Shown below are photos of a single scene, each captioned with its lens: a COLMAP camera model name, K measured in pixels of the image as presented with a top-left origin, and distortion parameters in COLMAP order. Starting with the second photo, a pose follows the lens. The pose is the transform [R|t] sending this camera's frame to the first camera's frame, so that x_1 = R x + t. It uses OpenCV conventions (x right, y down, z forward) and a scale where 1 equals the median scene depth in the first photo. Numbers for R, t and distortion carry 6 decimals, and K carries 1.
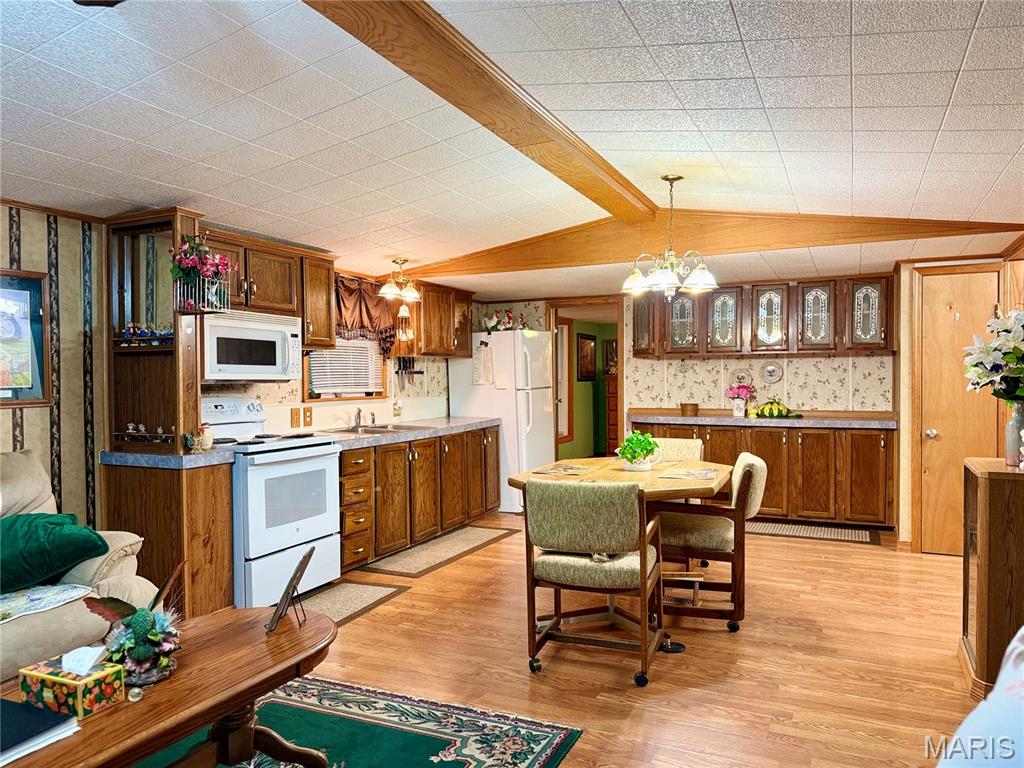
lens RADIAL K [[717.6, 0, 519.3], [0, 717.6, 391.6], [0, 0, 1]] dist [0.055955, -0.002350]
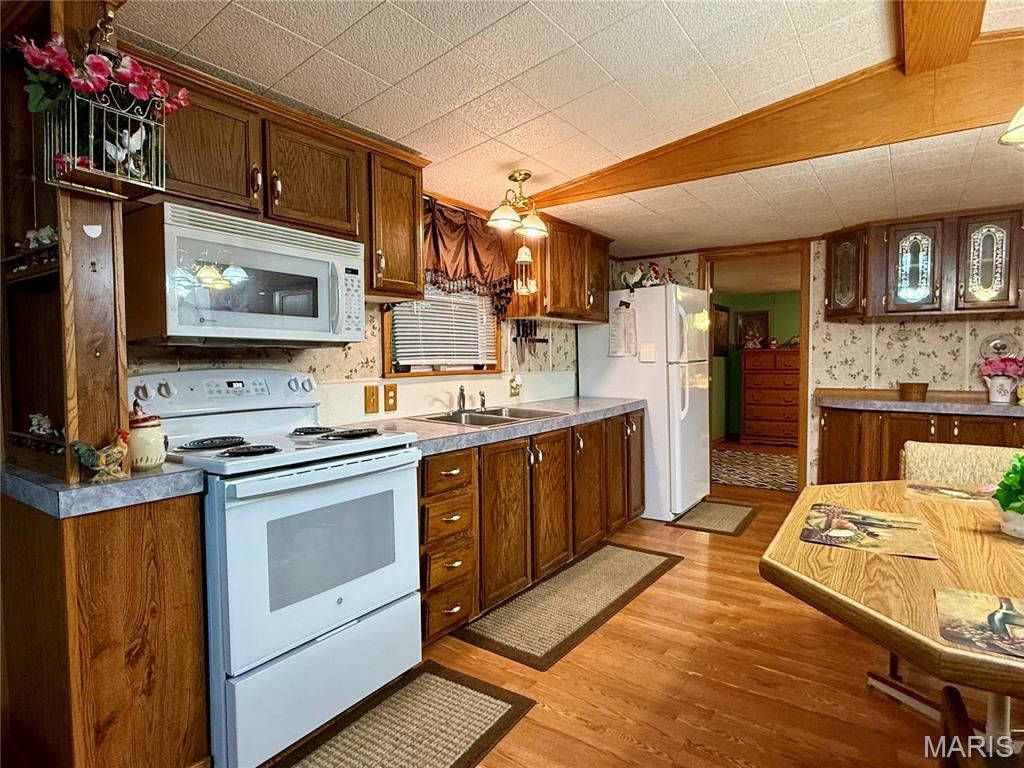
lens RADIAL K [[564.9, 0, 512.6], [0, 564.9, 381.5], [0, 0, 1]] dist [-0.007255, -0.000339]
pose [[0.983888, 0.008937, -0.178565, -0.073161], [-0.005110, 0.999748, 0.021879, 0.005594], [0.178715, -0.020614, 0.983685, 0.459997]]
